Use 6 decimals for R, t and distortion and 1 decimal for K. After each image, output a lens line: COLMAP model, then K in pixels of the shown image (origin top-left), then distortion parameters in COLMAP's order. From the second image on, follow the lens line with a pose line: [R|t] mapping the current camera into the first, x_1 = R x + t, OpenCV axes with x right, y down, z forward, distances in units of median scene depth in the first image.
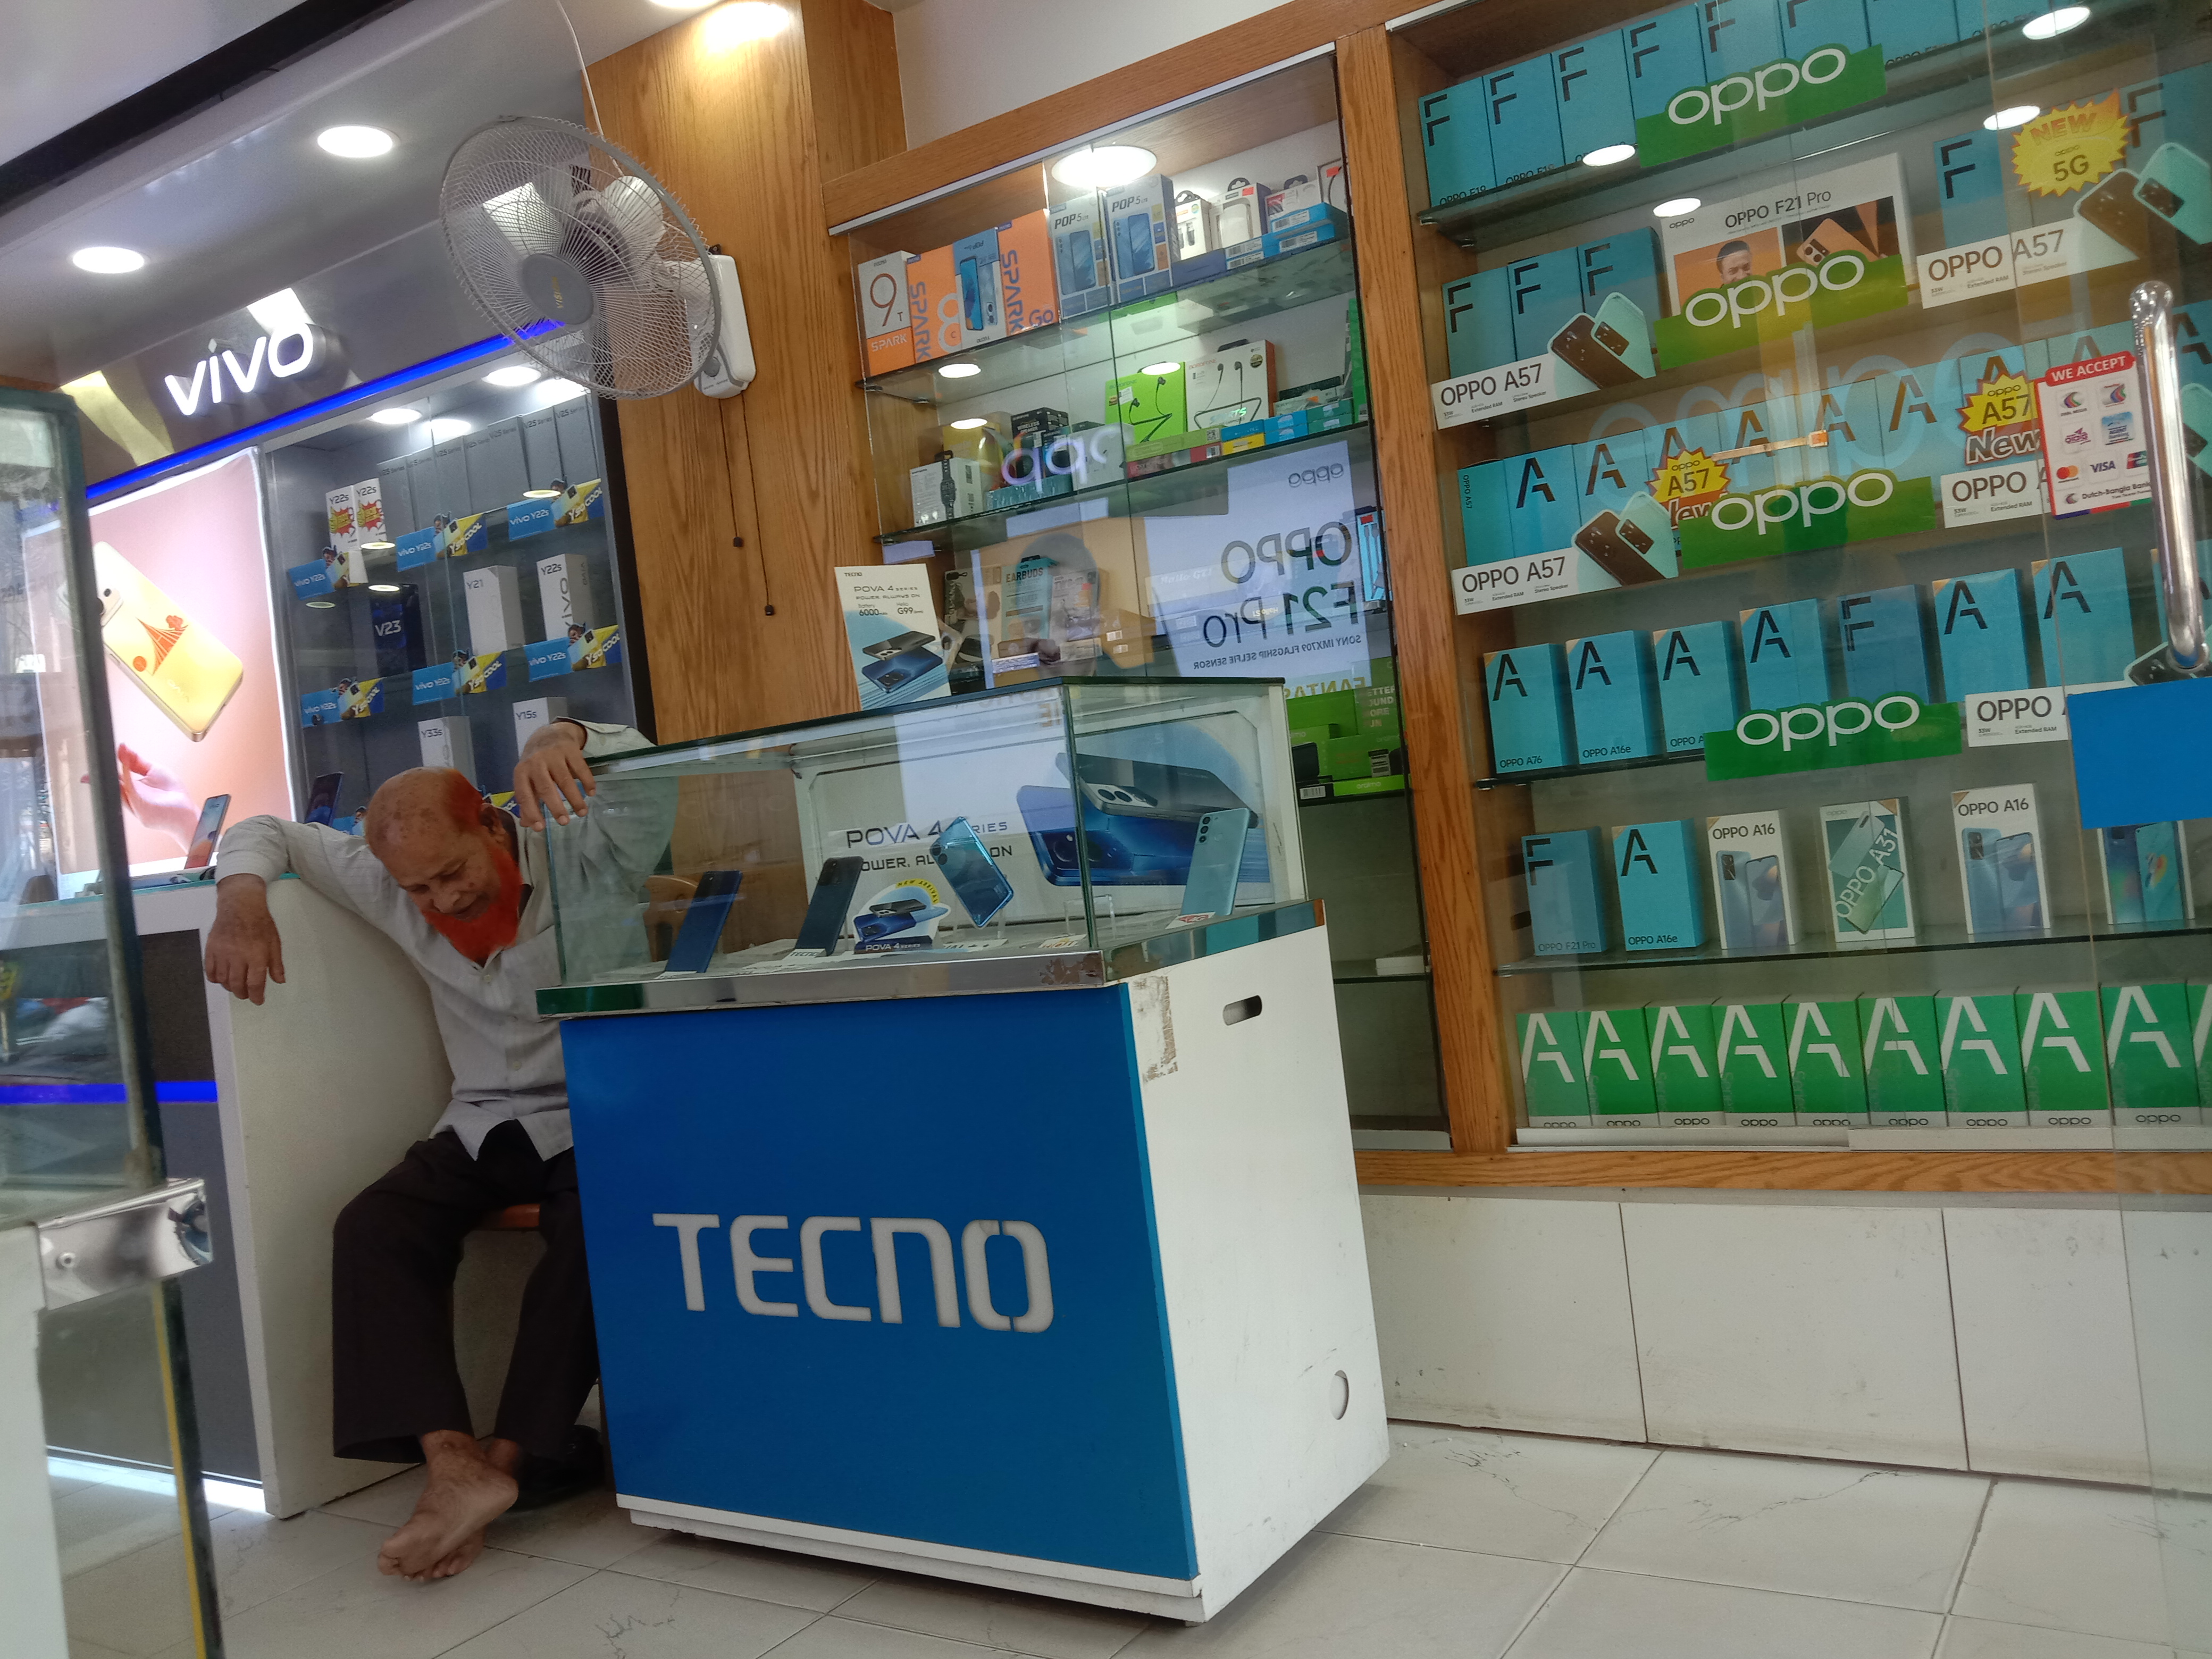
lens RADIAL K [[1794.3, 0, 1106.0], [0, 1794.3, 829.5], [0, 0, 1]] dist [0.087456, -0.141479]
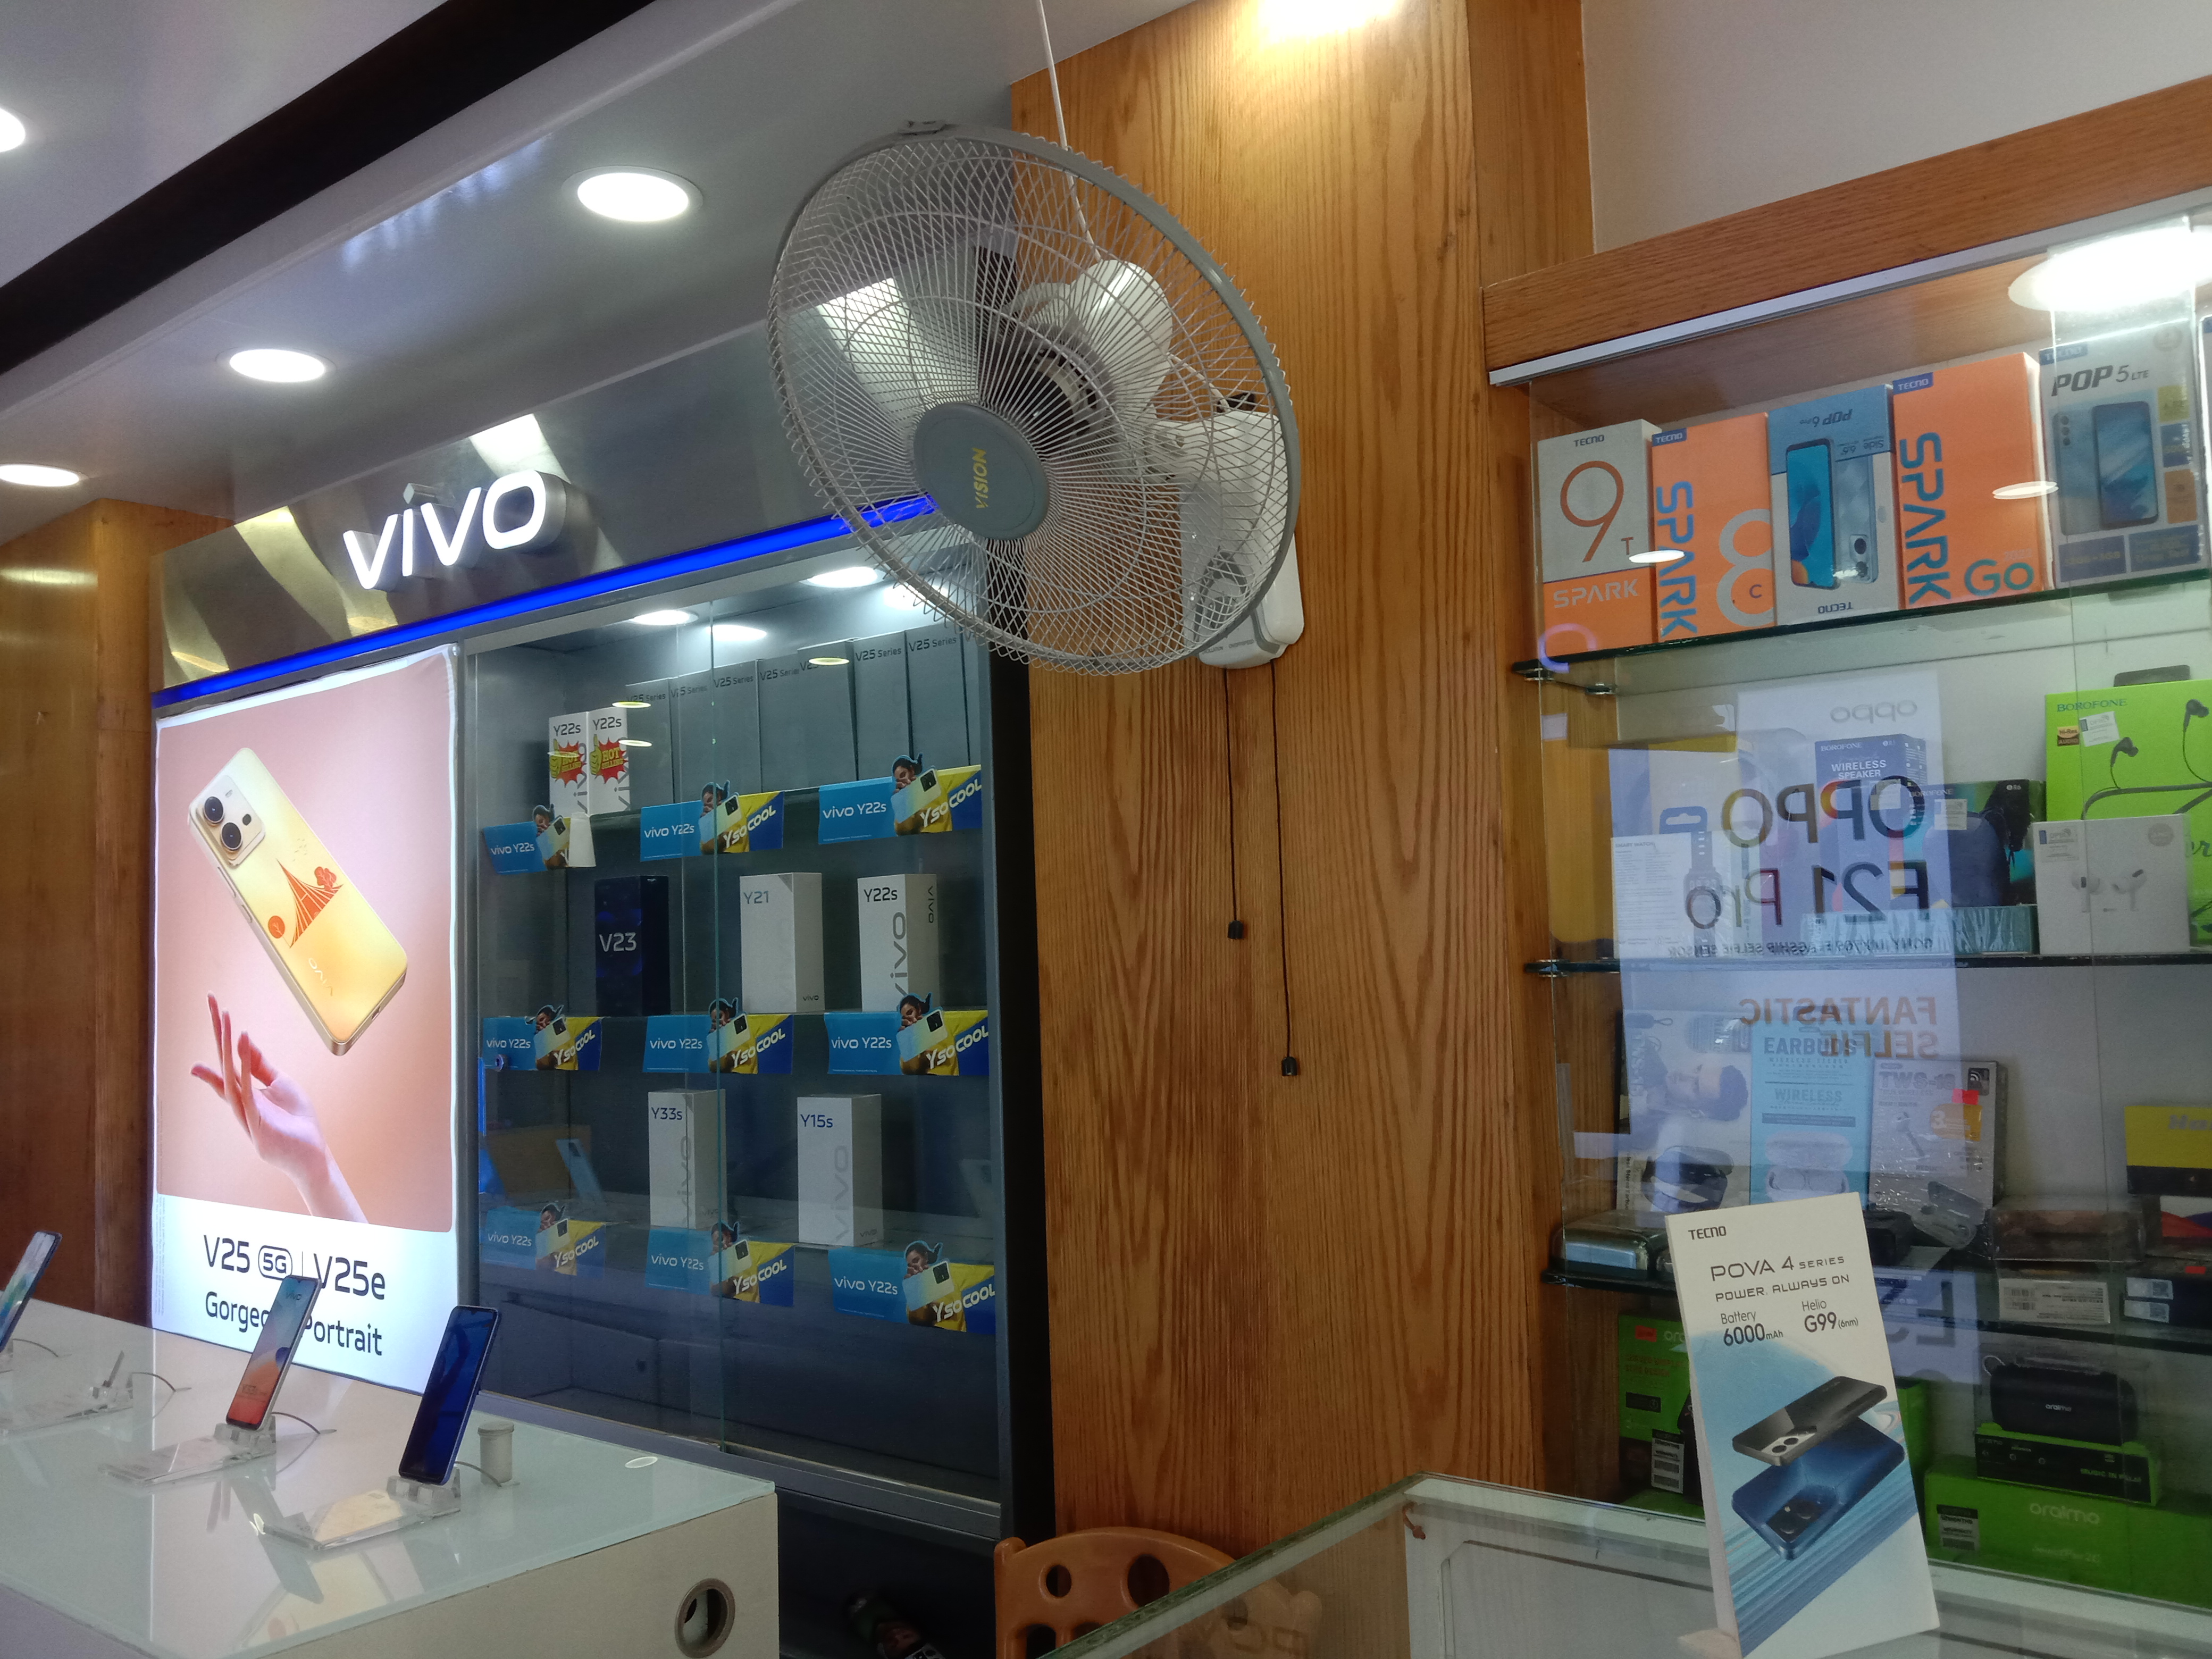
lens RADIAL K [[1761.9, 0, 1116.9], [0, 1761.9, 832.6], [0, 0, 1]] dist [0.148153, -0.307614]
pose [[0.991144, 0.071967, -0.111598, -0.164542], [-0.078078, 0.995622, -0.051386, -0.142364], [0.107411, 0.059644, 0.992424, 0.420448]]
